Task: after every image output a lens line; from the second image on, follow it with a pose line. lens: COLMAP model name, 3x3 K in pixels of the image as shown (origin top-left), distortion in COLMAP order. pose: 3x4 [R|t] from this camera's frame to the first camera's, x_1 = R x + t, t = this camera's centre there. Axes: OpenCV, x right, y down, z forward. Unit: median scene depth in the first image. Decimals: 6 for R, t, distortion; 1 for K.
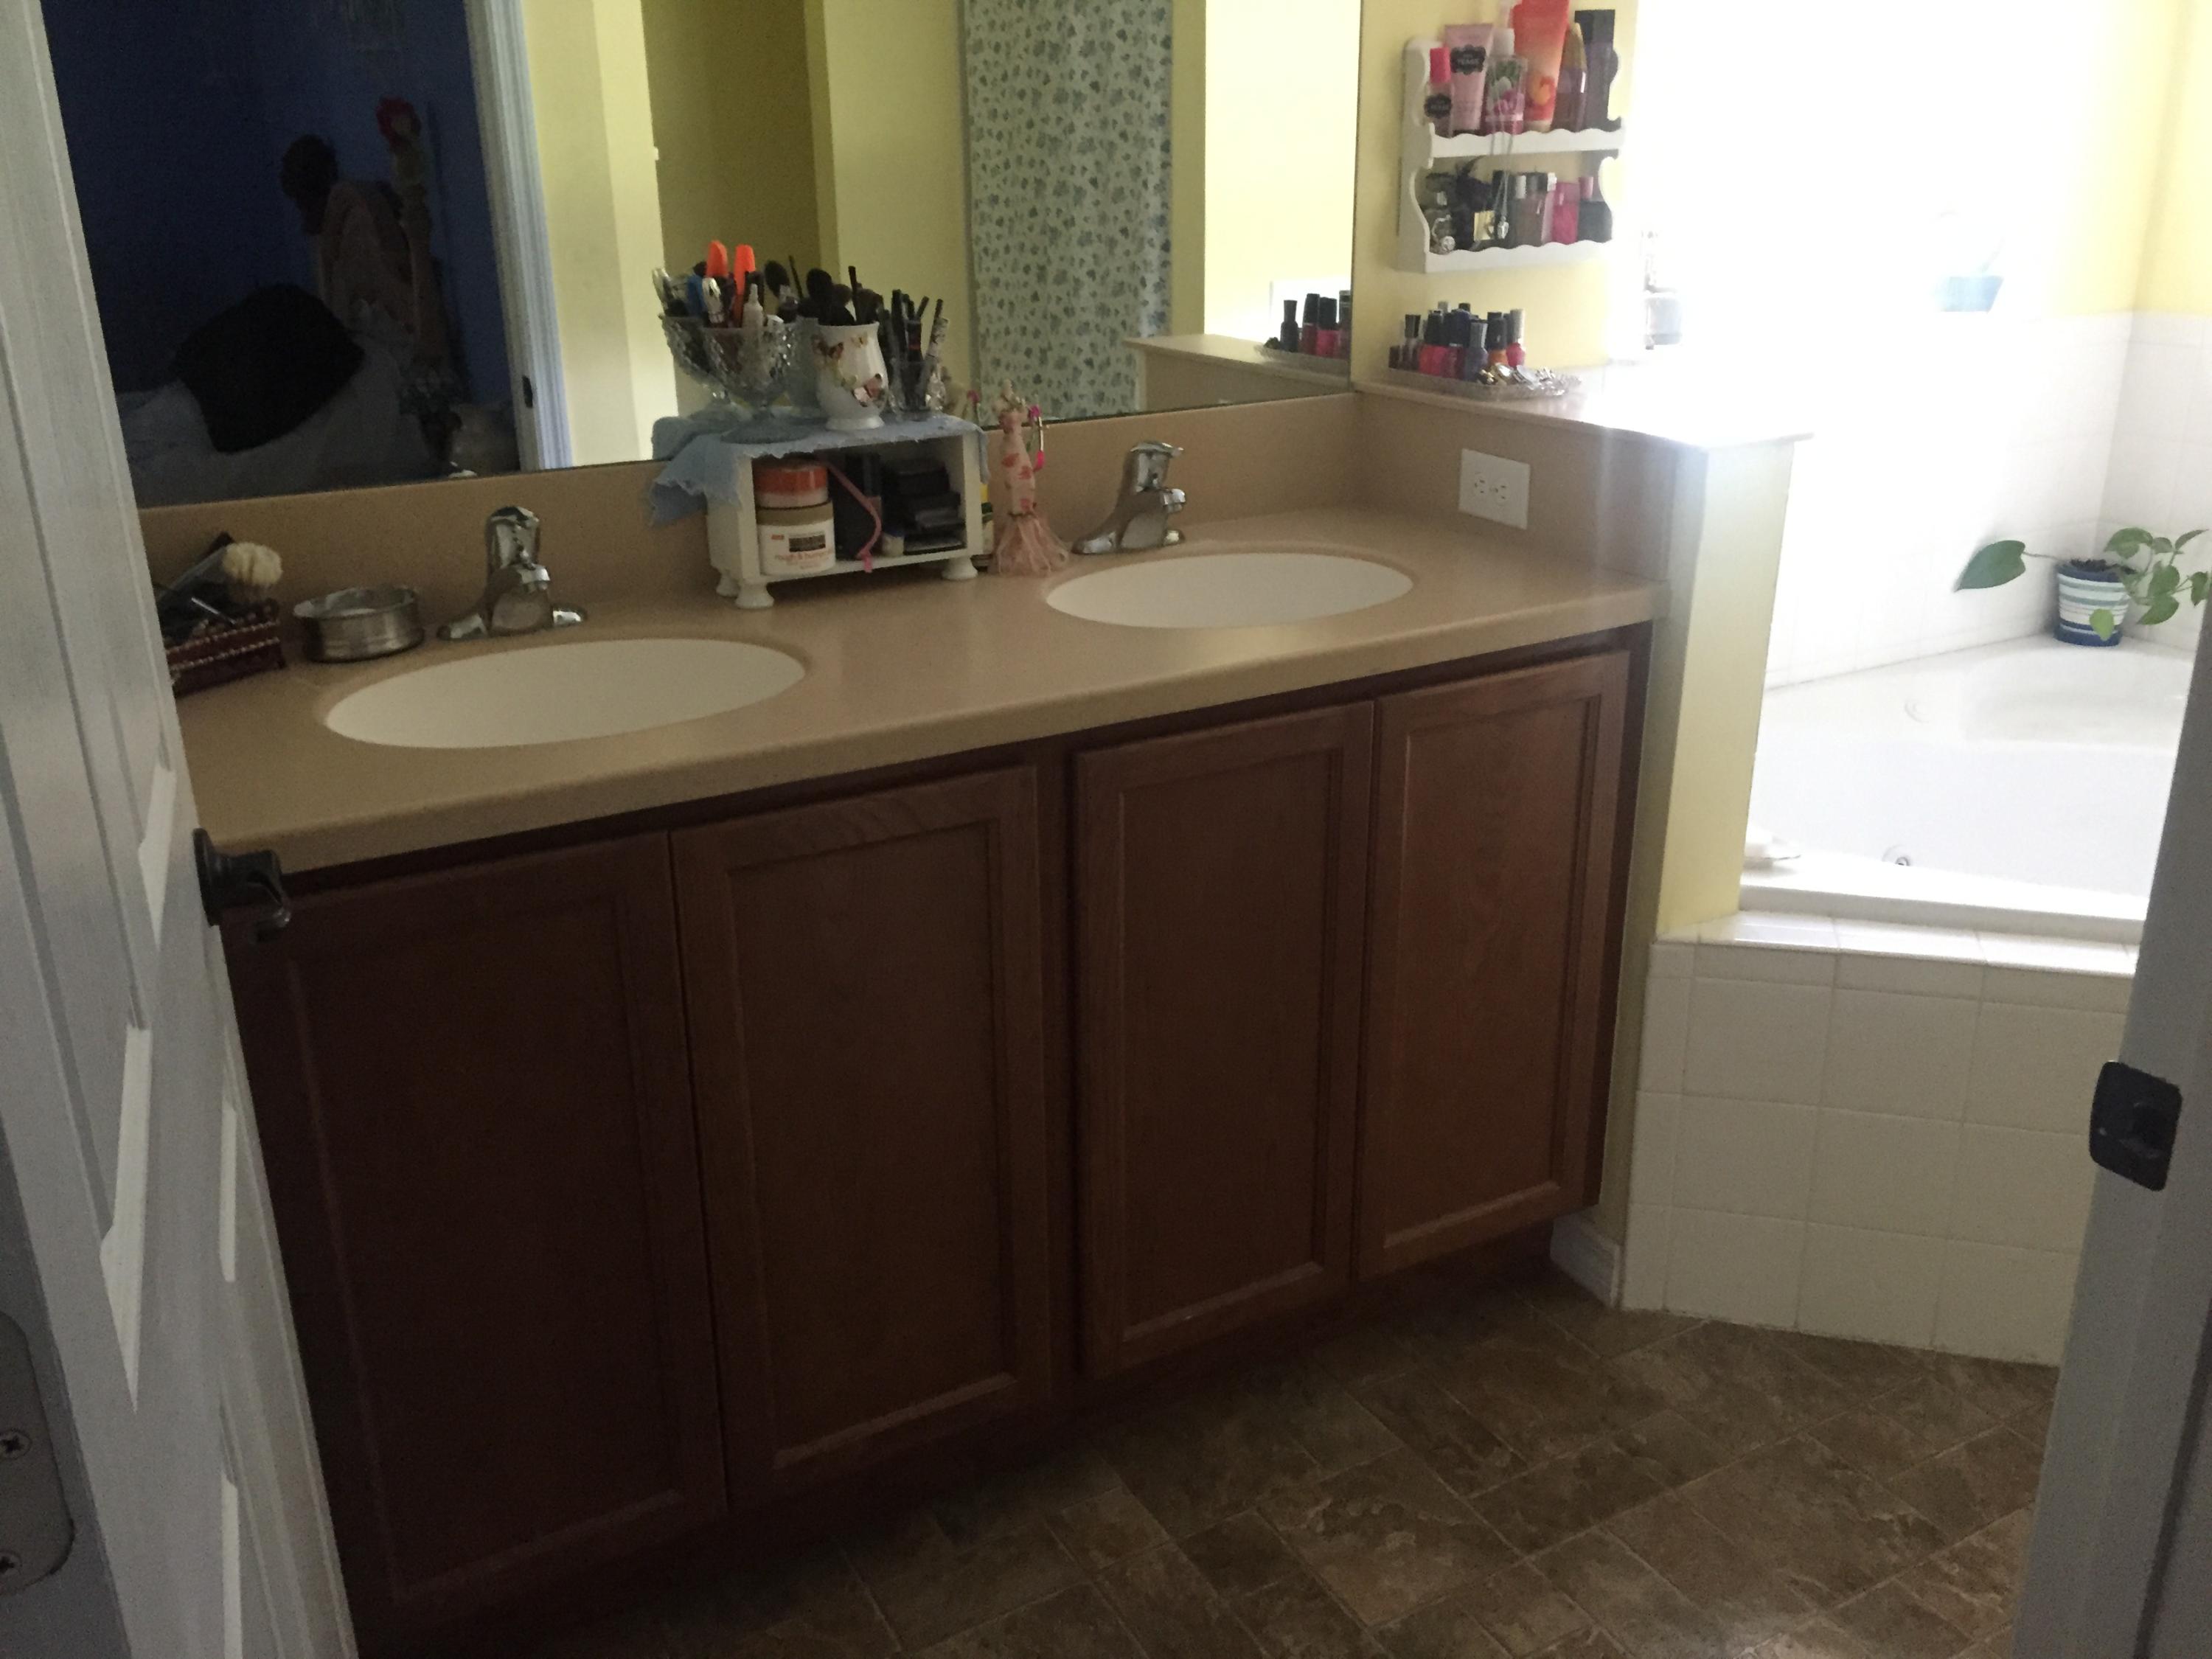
lens RADIAL K [[1850.6, 0, 1107.4], [0, 1850.6, 807.3], [0, 0, 1]] dist [0.057027, -0.085935]
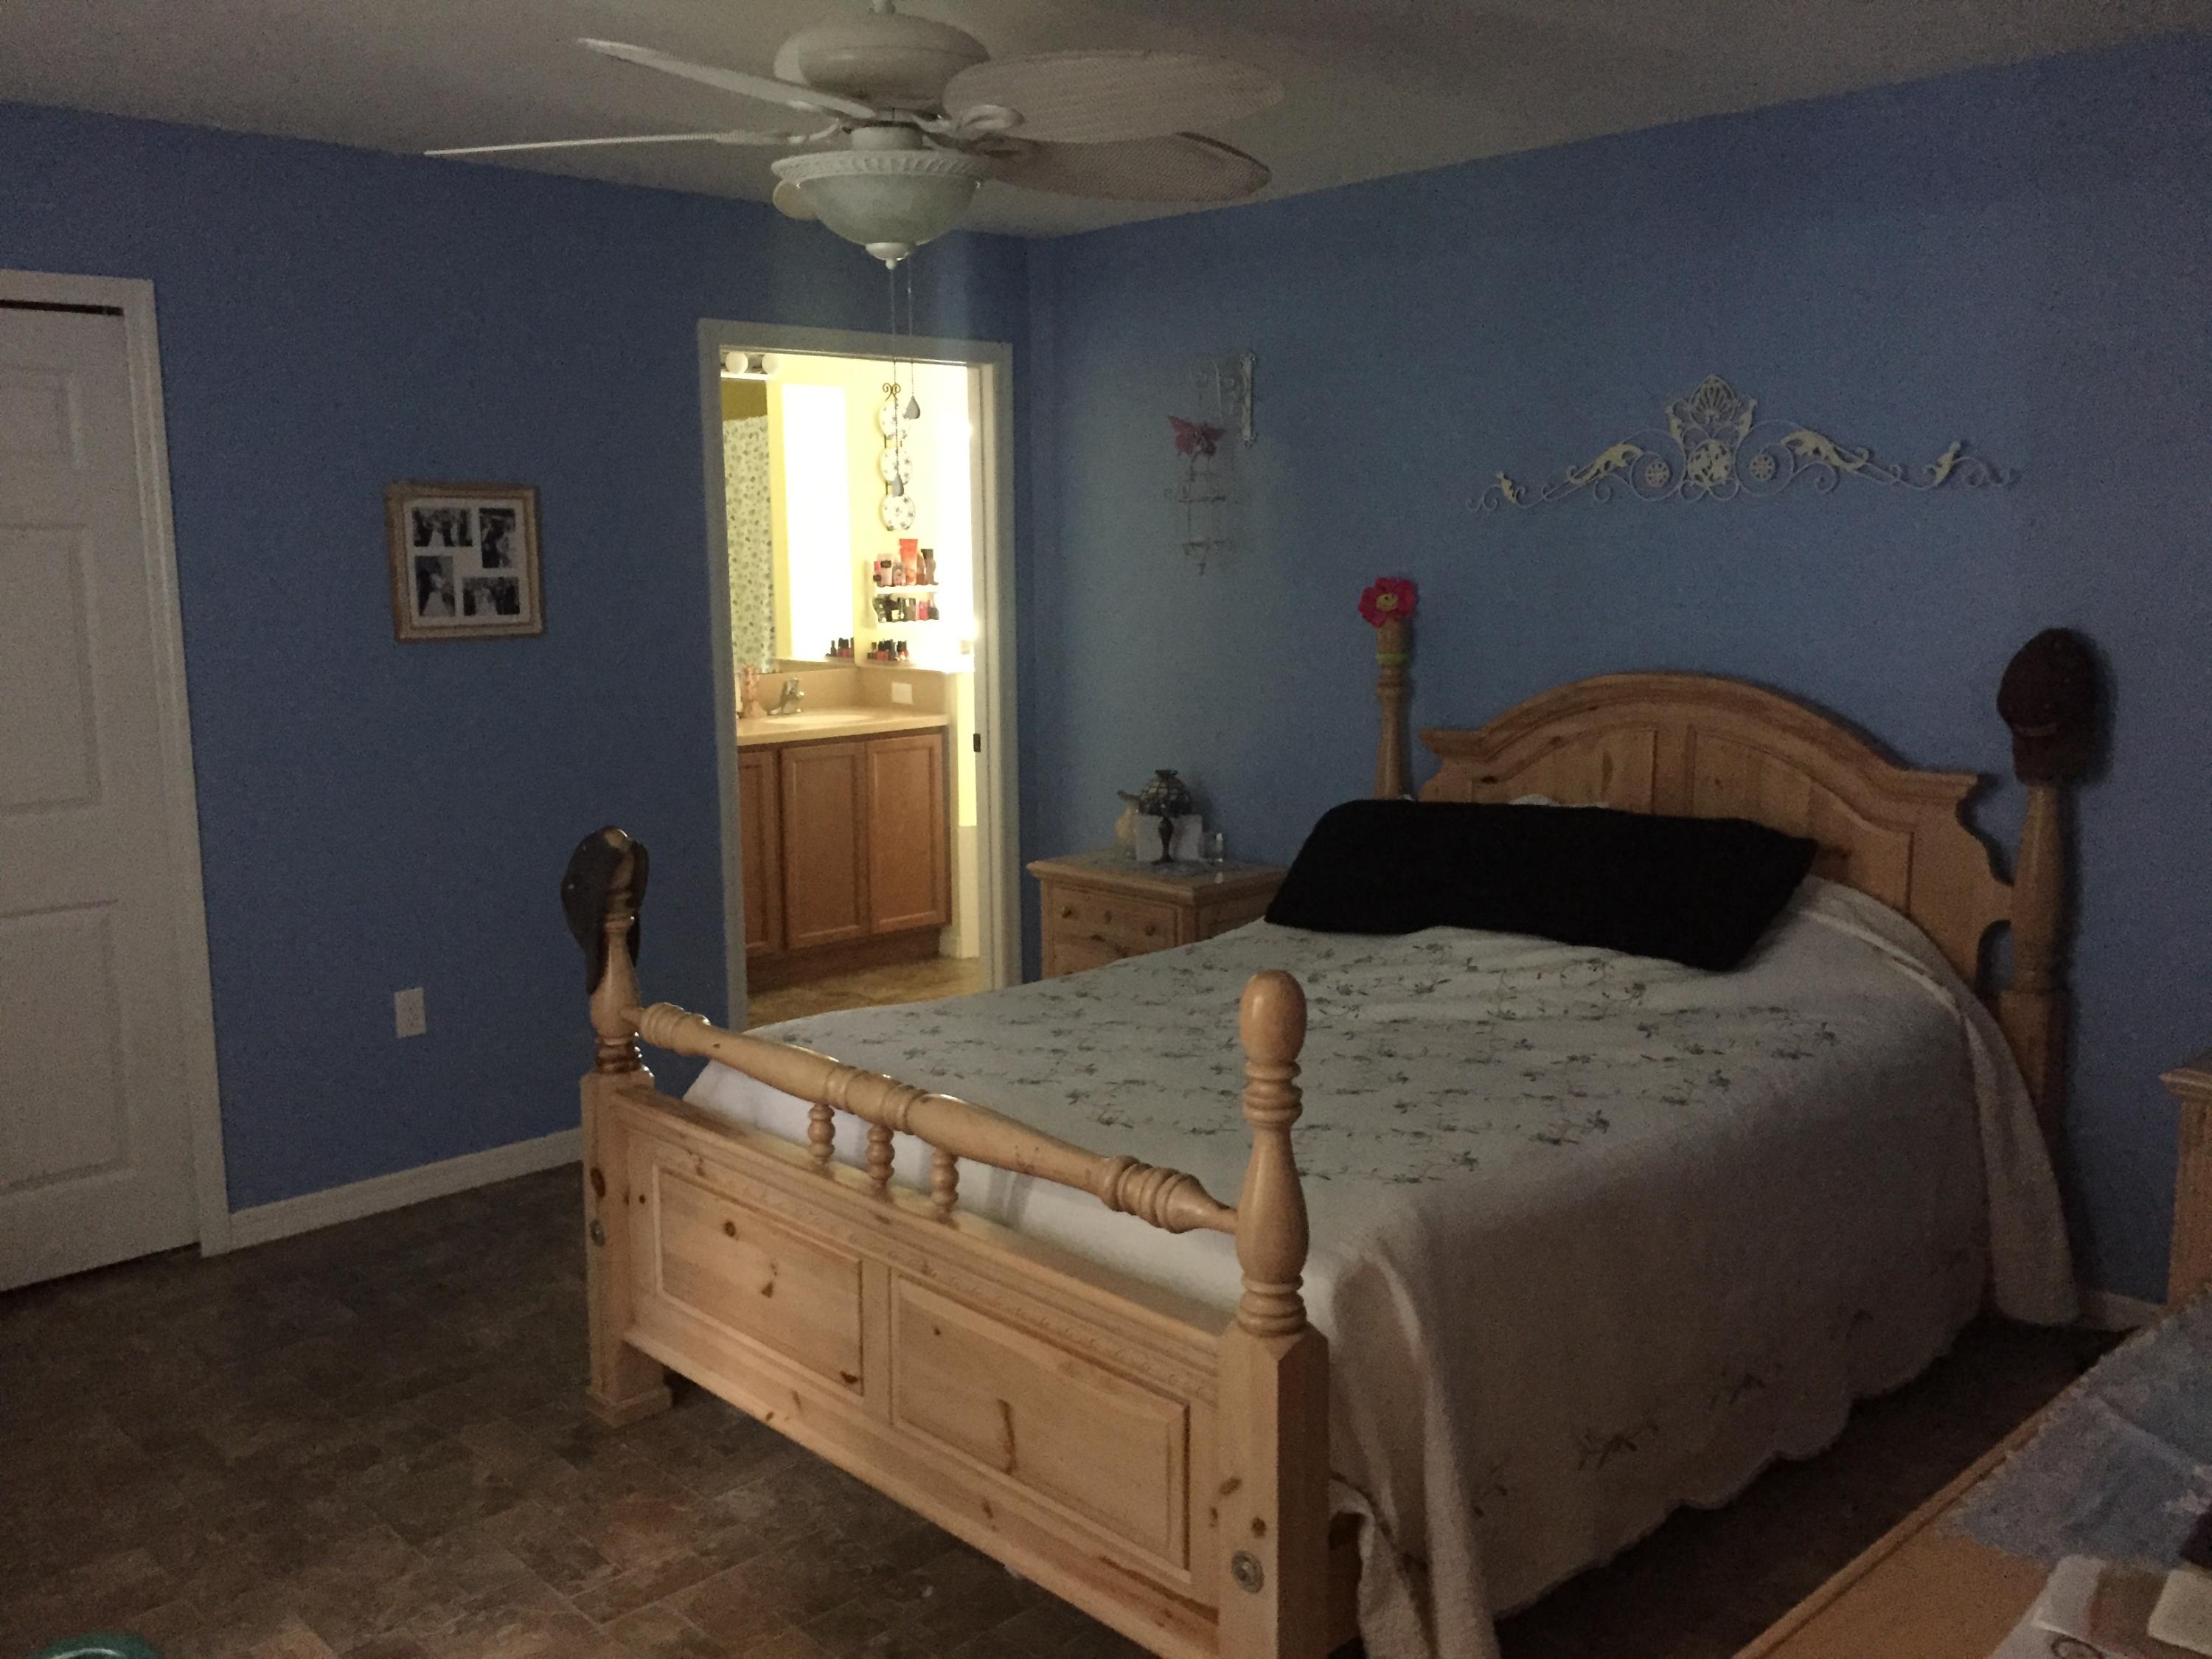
lens RADIAL K [[1850.6, 0, 1093.5], [0, 1850.6, 834.1], [0, 0, 1]] dist [0.057027, -0.085935]
pose [[0.970665, -0.028652, 0.238723, -0.221248], [0.076313, 0.978250, -0.192883, 0.657002], [-0.228005, 0.205442, 0.951739, -1.911630]]
